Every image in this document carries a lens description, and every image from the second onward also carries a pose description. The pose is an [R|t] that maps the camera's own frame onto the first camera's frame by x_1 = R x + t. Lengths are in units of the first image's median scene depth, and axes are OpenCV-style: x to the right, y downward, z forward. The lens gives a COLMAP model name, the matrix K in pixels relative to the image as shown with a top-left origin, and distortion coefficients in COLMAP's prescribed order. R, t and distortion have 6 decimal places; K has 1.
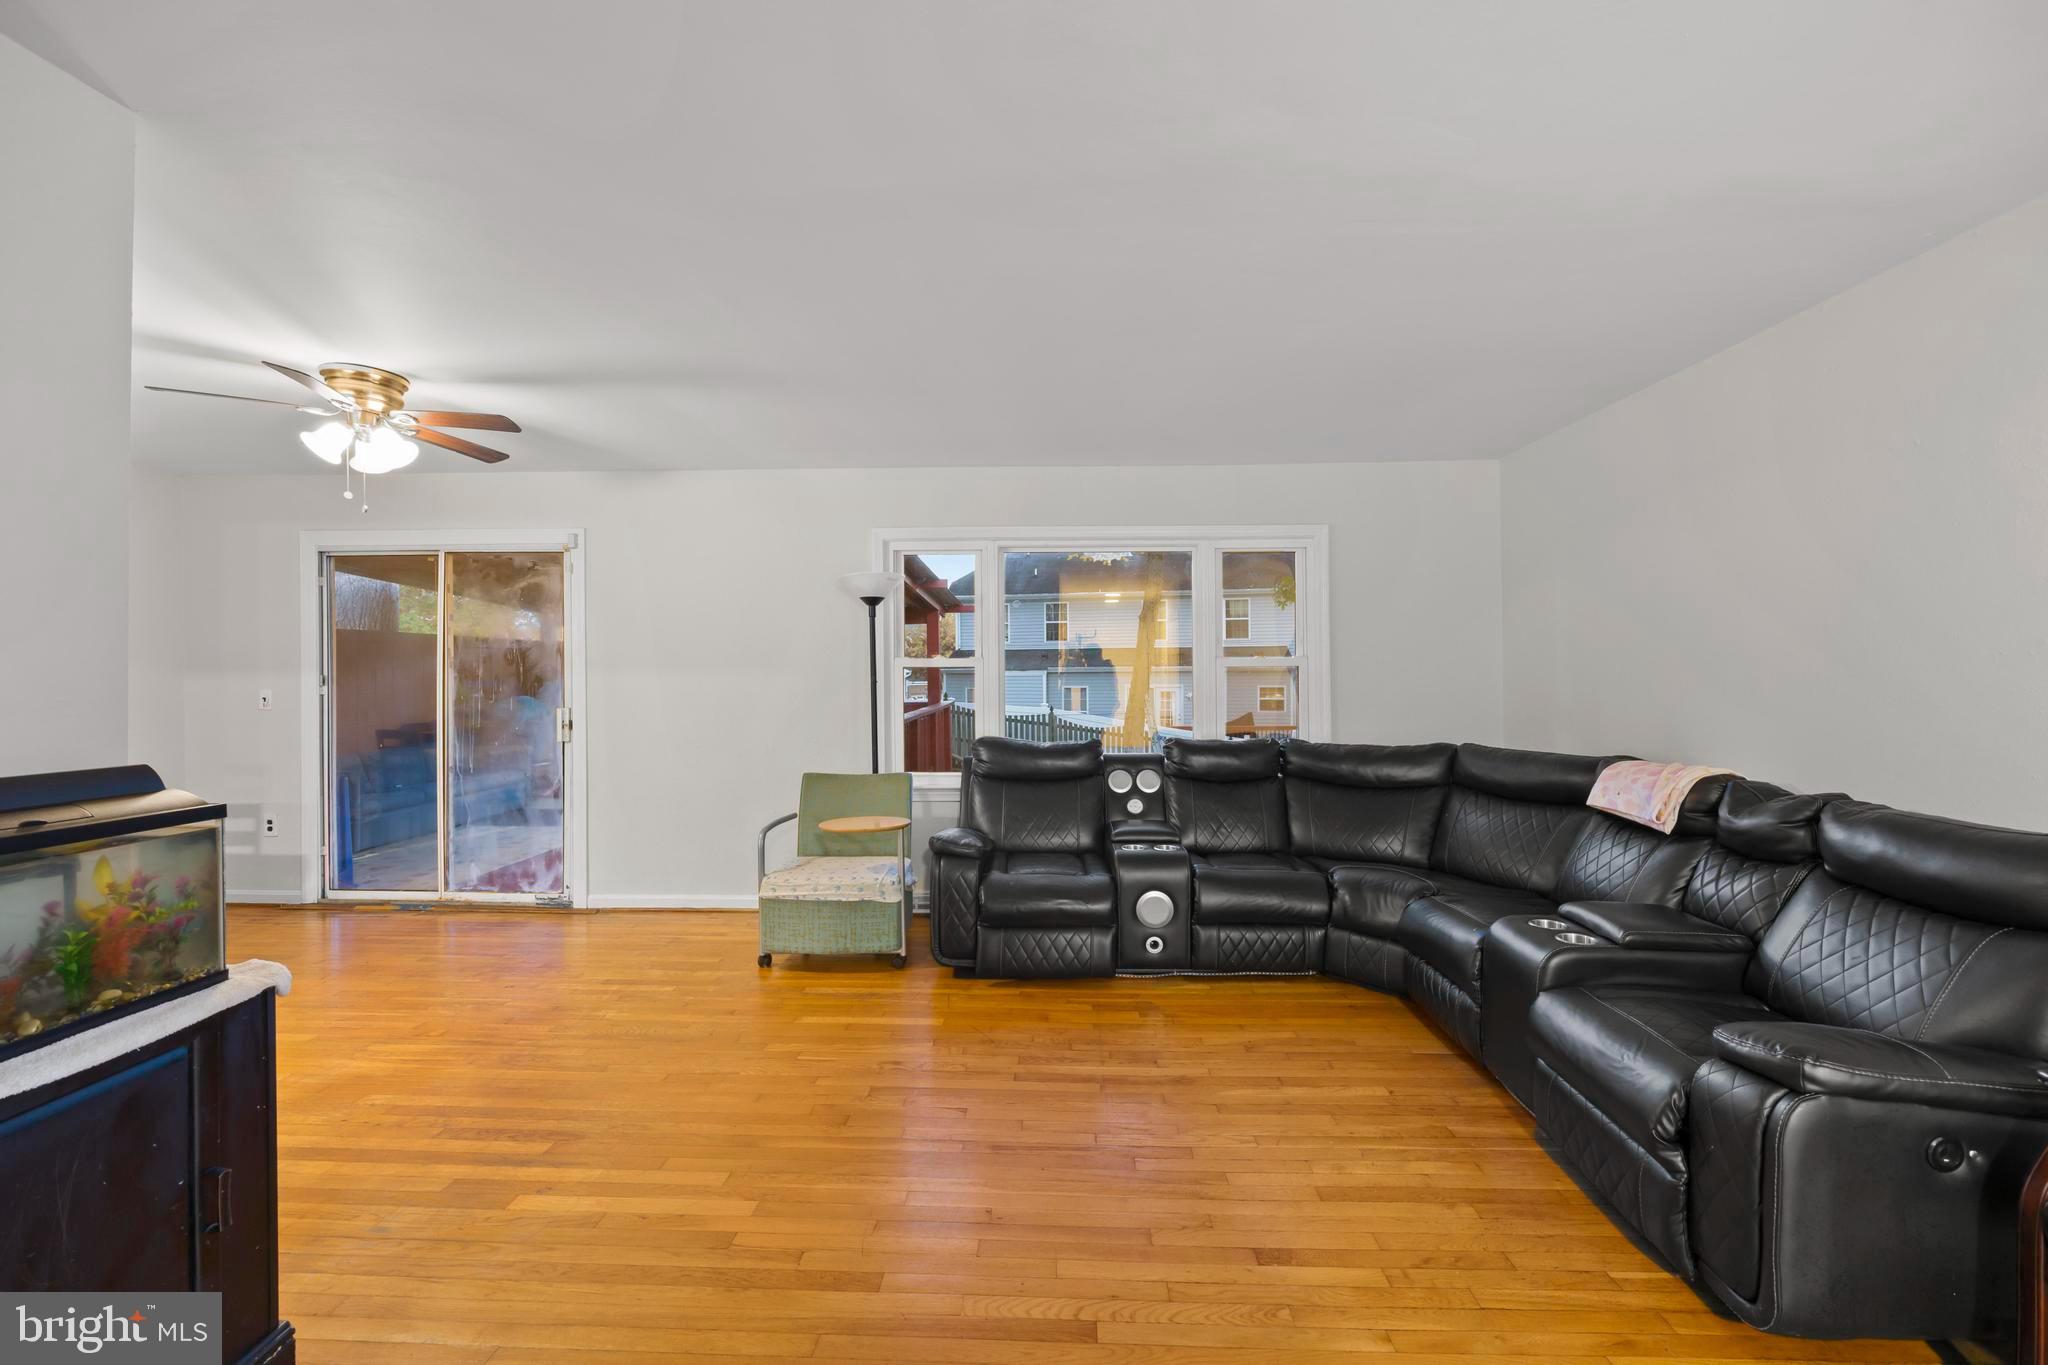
lens RADIAL K [[826.8, 0, 1034.8], [0, 826.8, 666.2], [0, 0, 1]] dist [-0.003077, -0.000098]
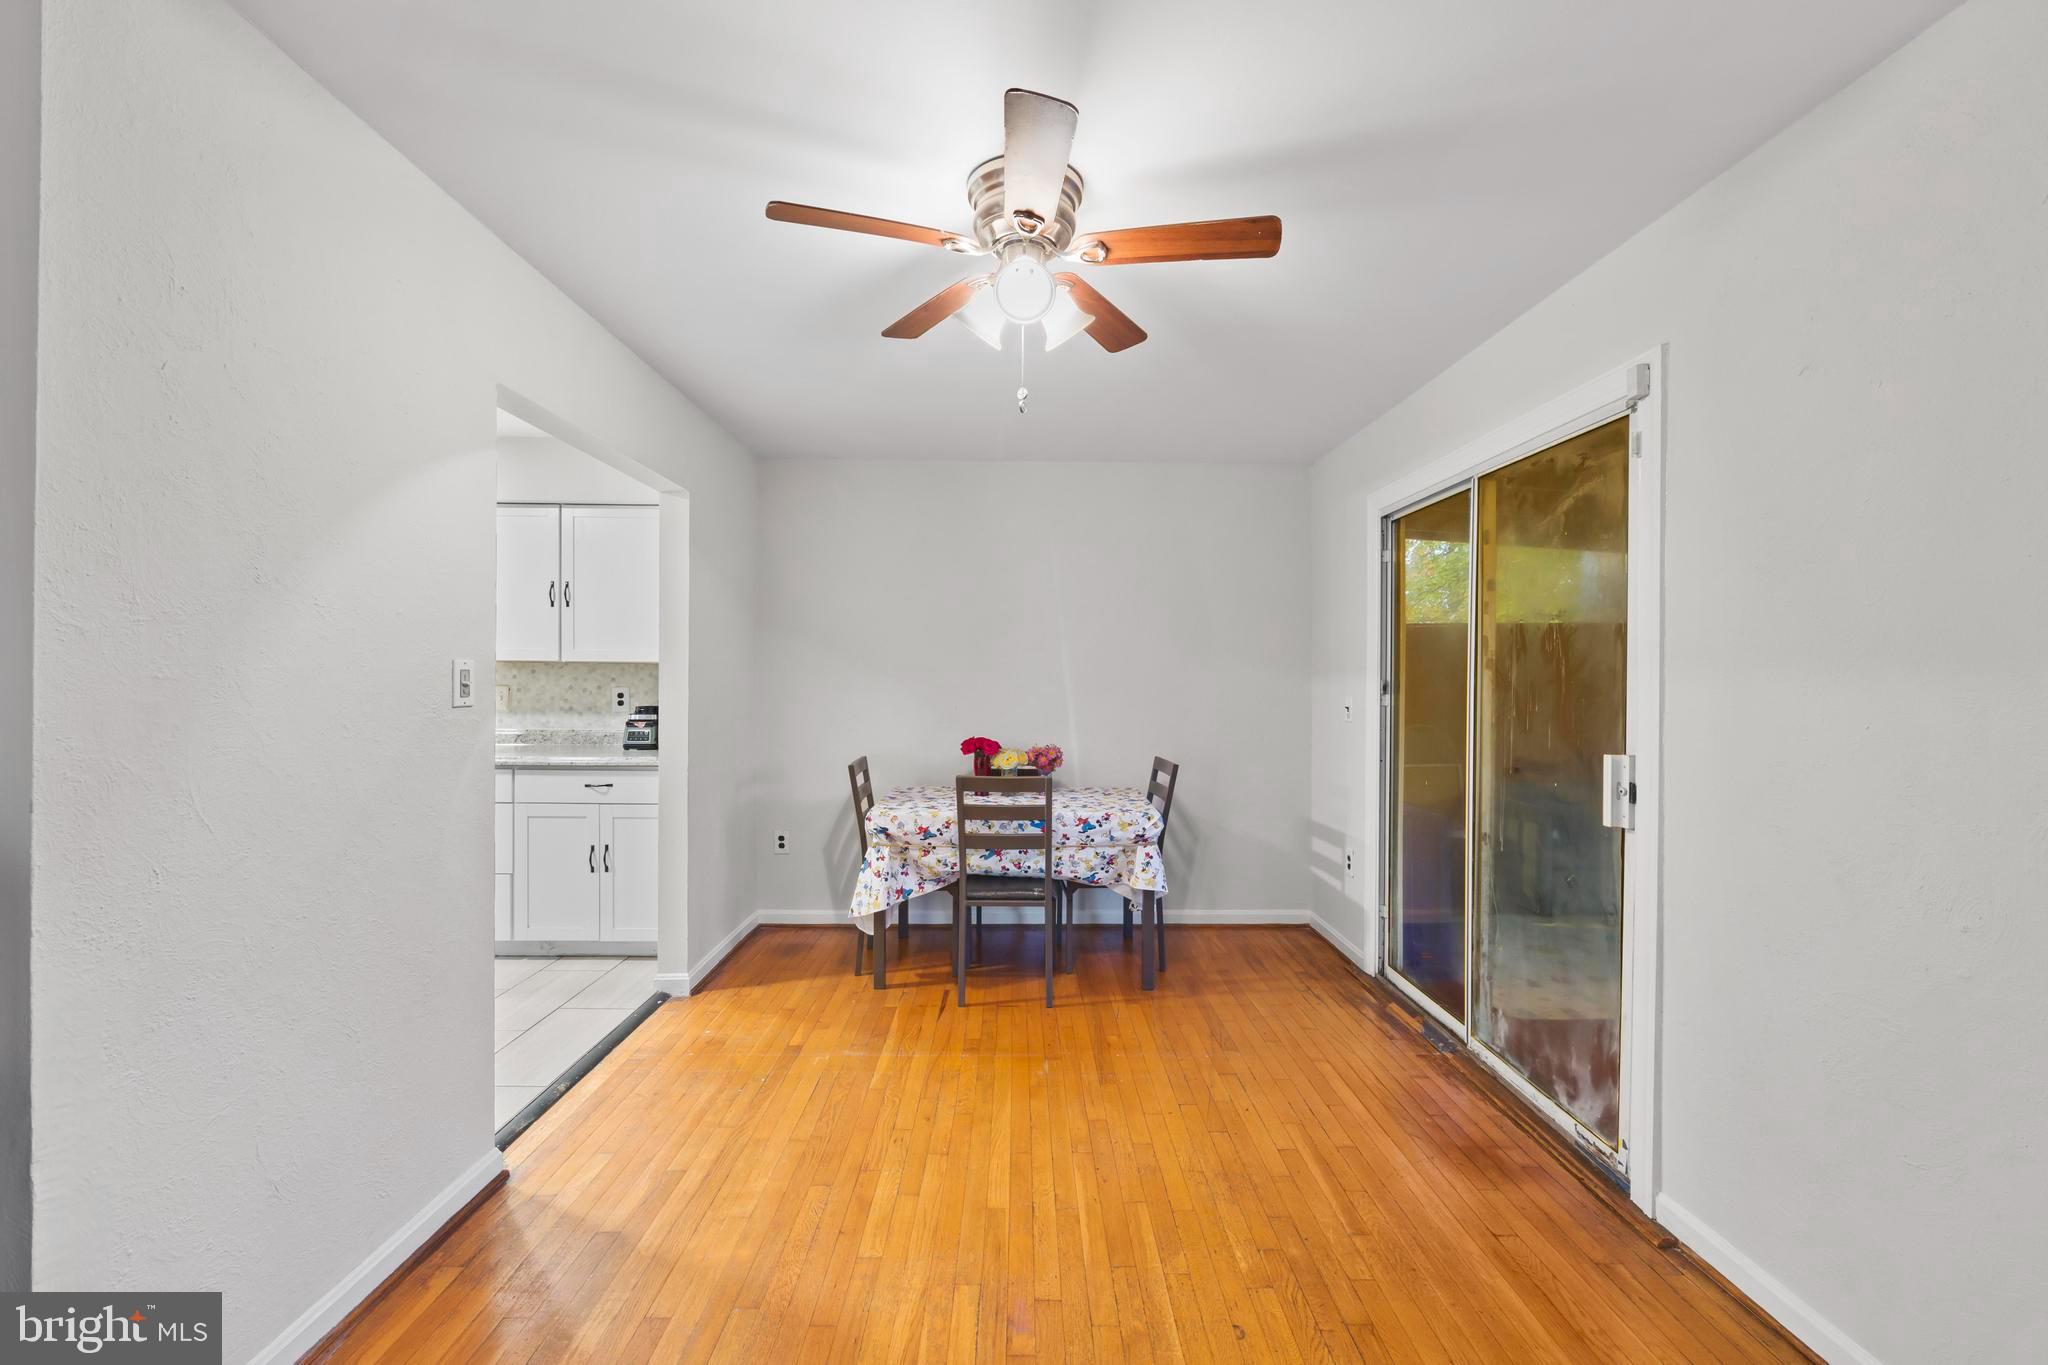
lens RADIAL K [[823.7, 0, 1027.8], [0, 823.7, 685.4], [0, 0, 1]] dist [-0.001084, -0.000069]
pose [[0.057505, 0.012133, -0.998272, -0.131519], [-0.001464, 0.999926, 0.012069, 0.007281], [0.998344, 0.000768, 0.057518, 0.642754]]
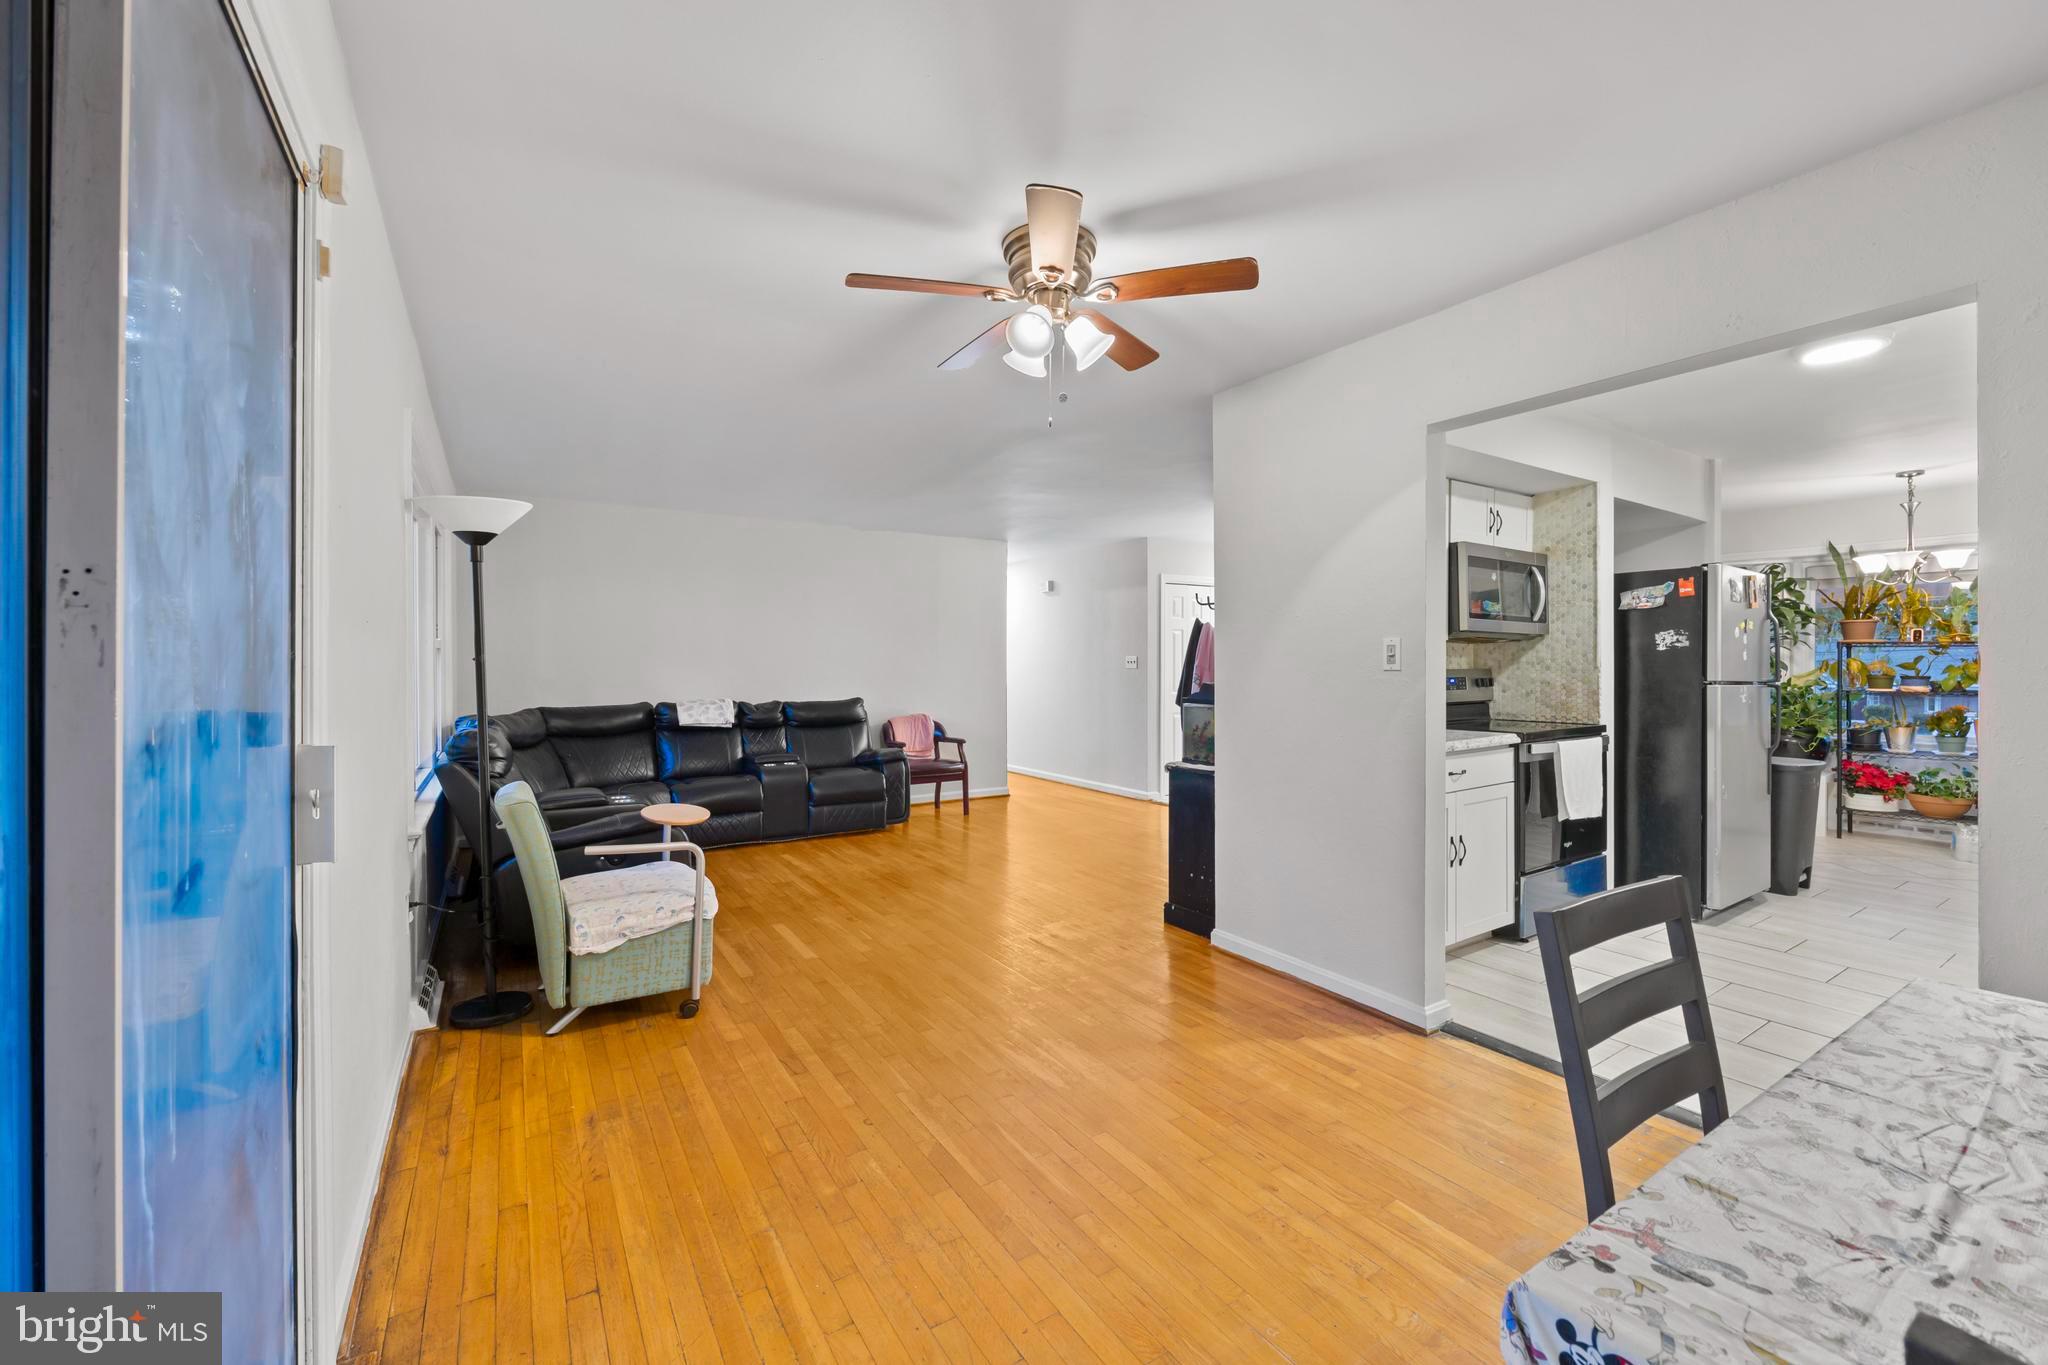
lens RADIAL K [[826.8, 0, 1034.8], [0, 826.8, 666.2], [0, 0, 1]] dist [-0.003077, -0.000098]
pose [[-0.578874, -0.000193, 0.815417, -0.940984], [-0.002572, 0.999995, -0.001589, 0.022732], [-0.815413, -0.003017, -0.578871, 0.960684]]
